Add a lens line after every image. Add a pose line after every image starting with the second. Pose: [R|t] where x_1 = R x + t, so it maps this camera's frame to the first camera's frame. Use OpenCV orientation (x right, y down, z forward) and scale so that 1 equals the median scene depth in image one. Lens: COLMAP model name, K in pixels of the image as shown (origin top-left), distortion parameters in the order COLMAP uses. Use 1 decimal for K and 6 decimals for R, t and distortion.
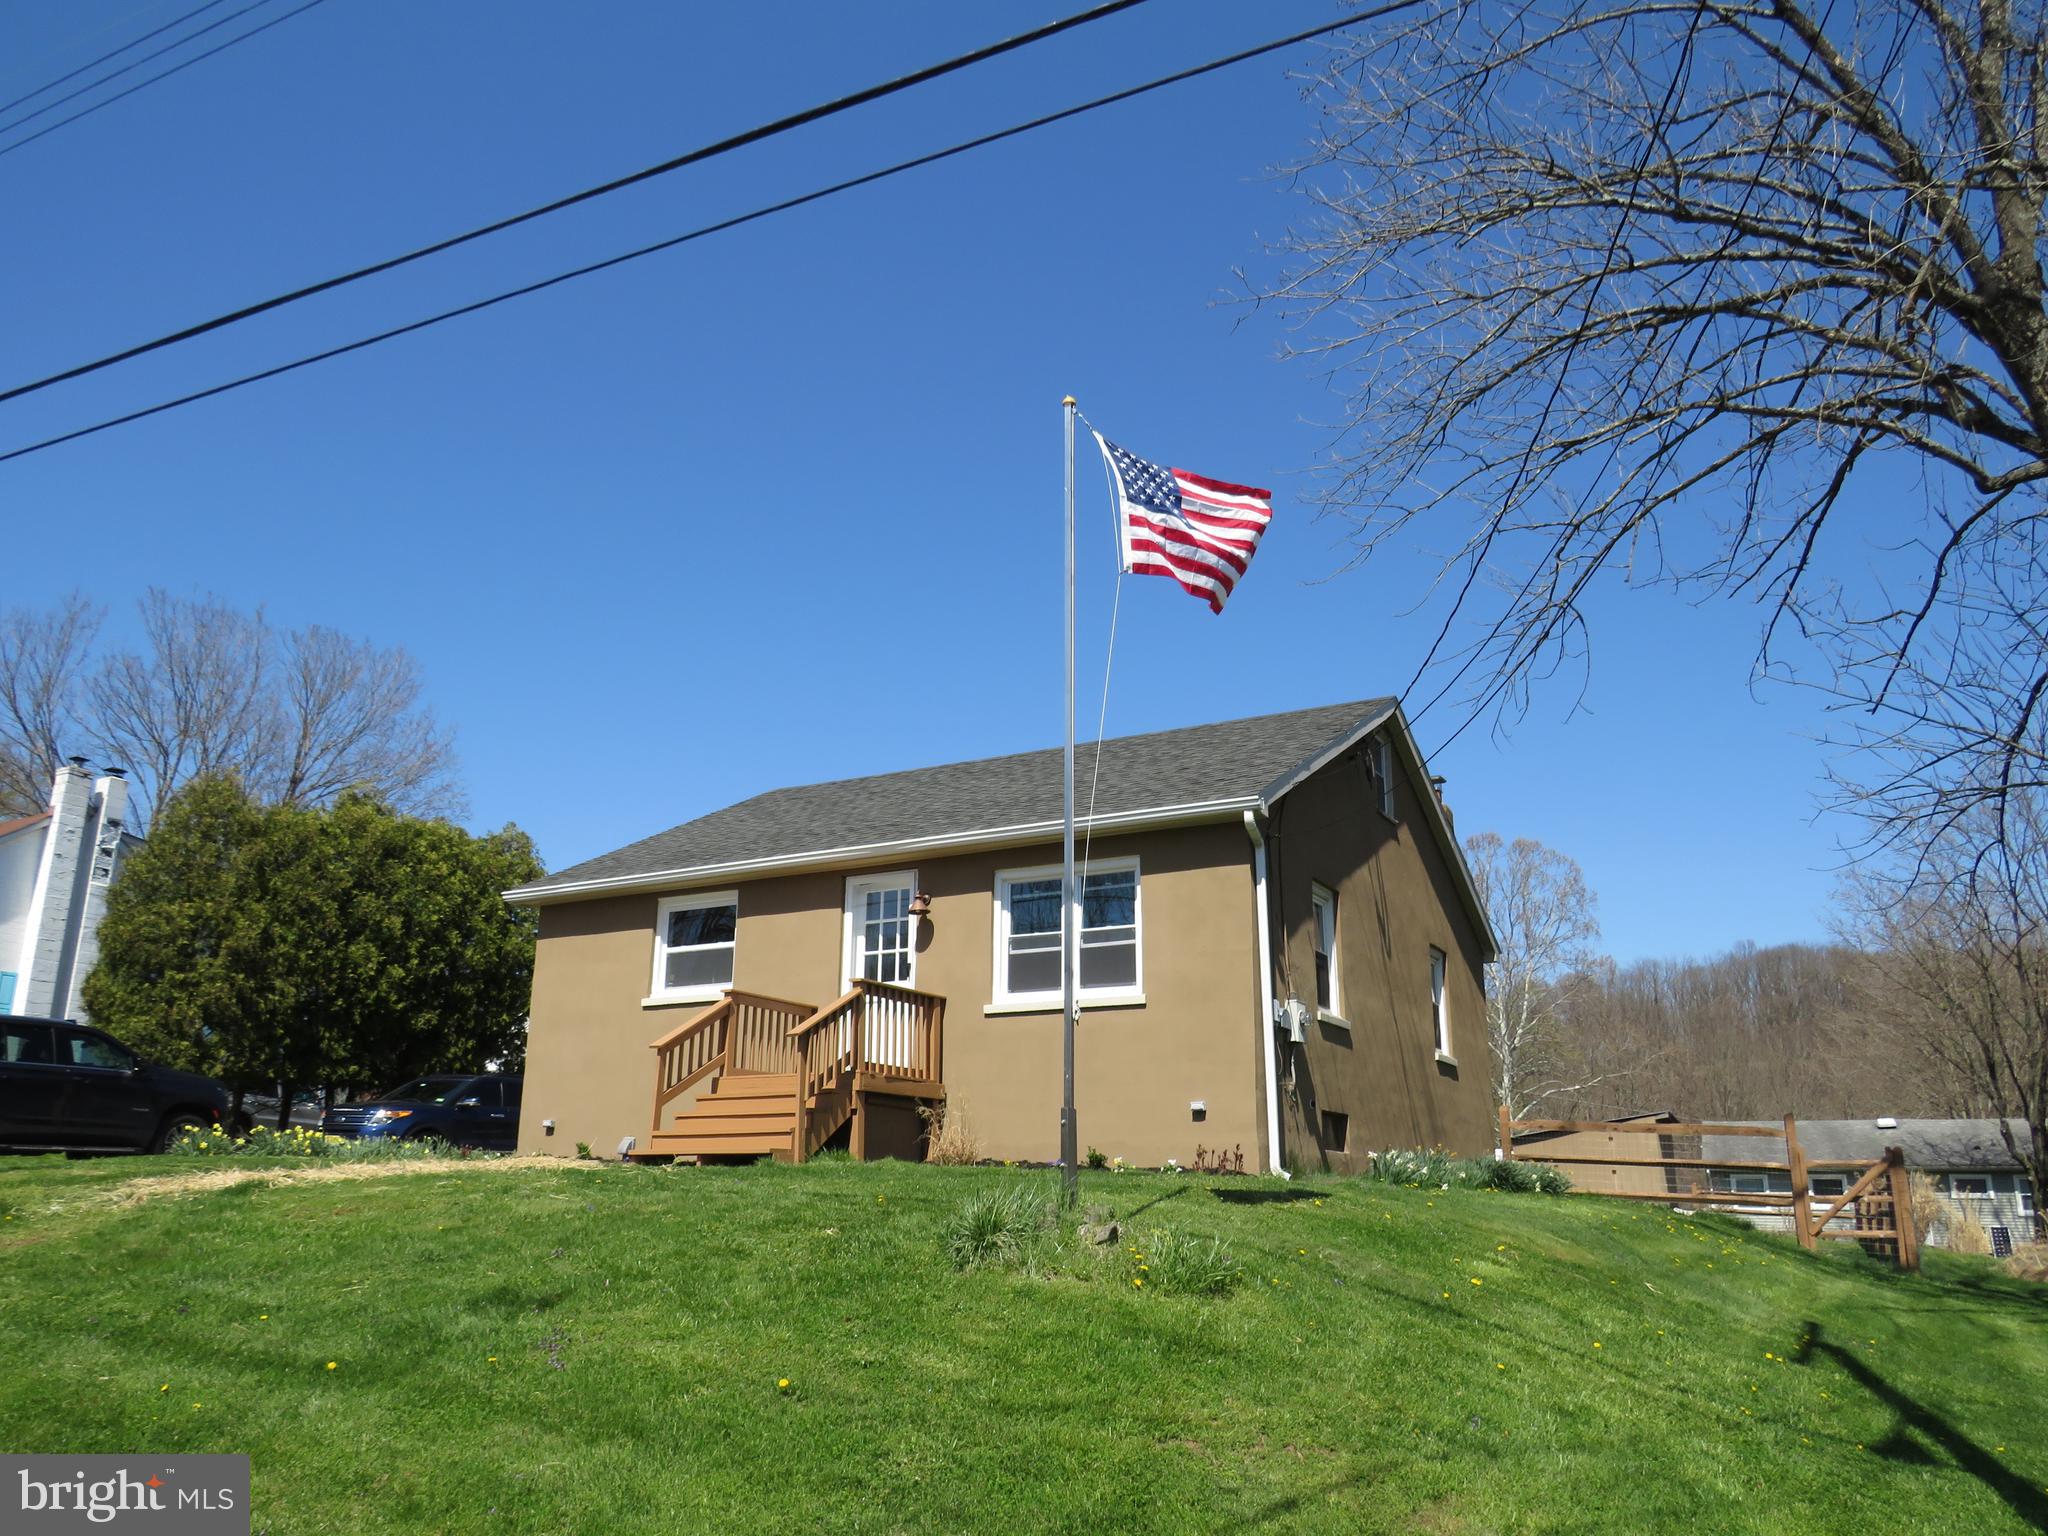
lens RADIAL K [[1479.5, 0, 1031.1], [0, 1479.5, 757.2], [0, 0, 1]] dist [-0.055664, 0.023047]
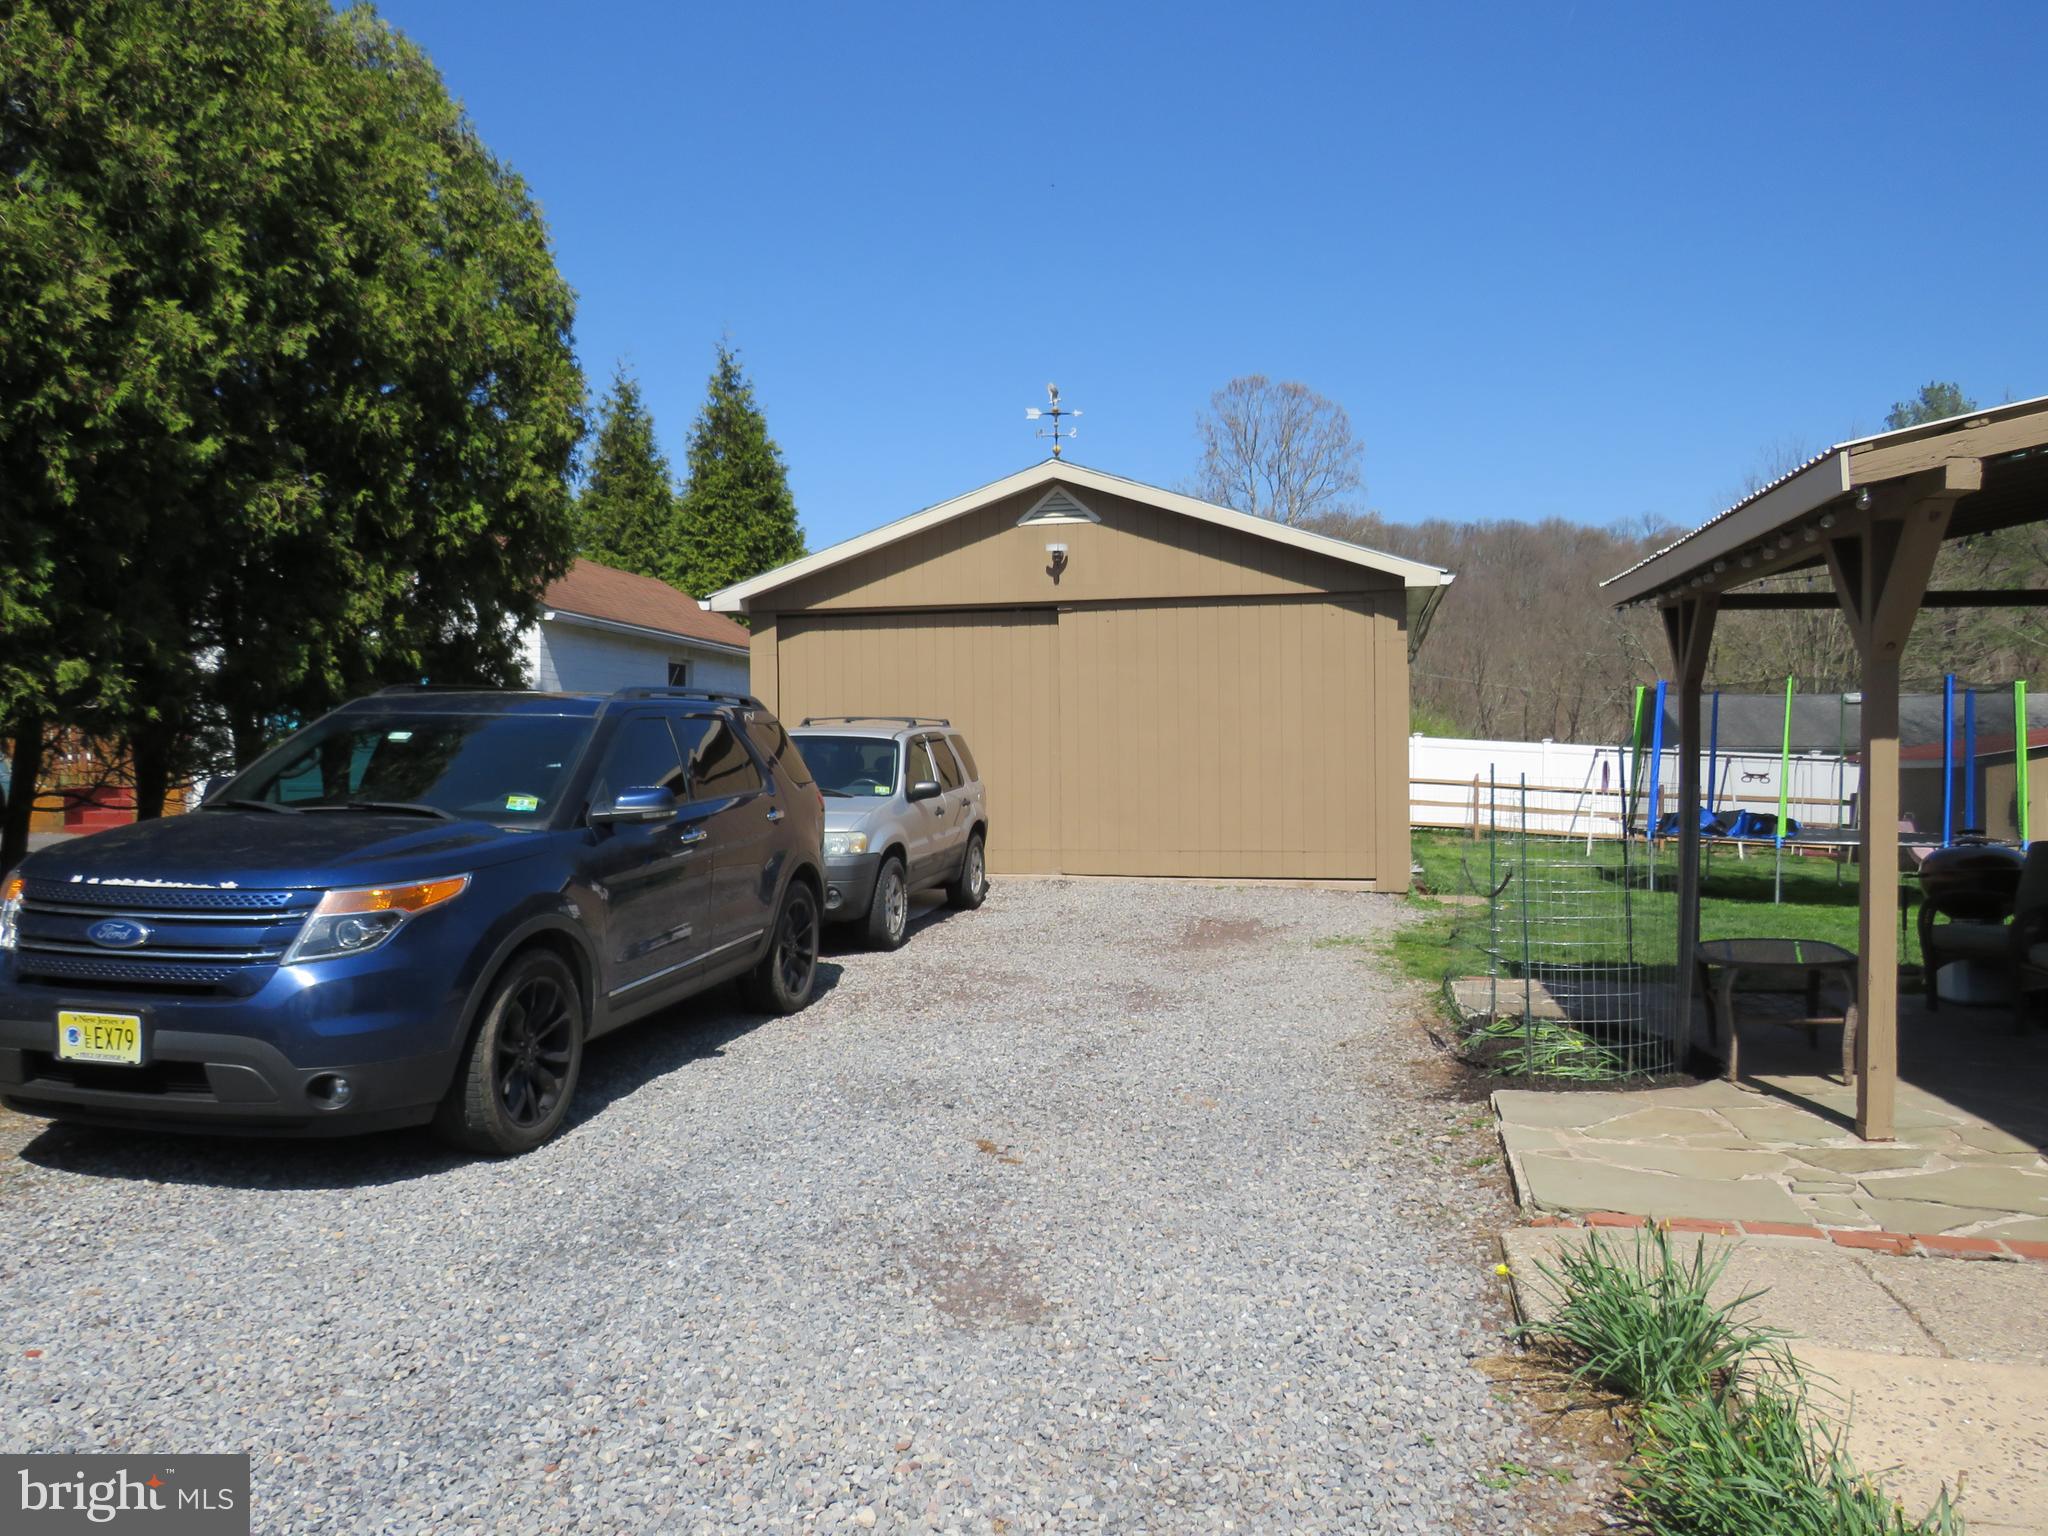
lens RADIAL K [[1460.8, 0, 1021.2], [0, 1460.8, 759.1], [0, 0, 1]] dist [-0.017646, 0.006060]
pose [[0.969968, -0.010261, 0.243015, -0.627057], [-0.063496, 0.953784, 0.293708, 0.243475], [-0.234798, -0.300318, 0.924489, 1.234019]]
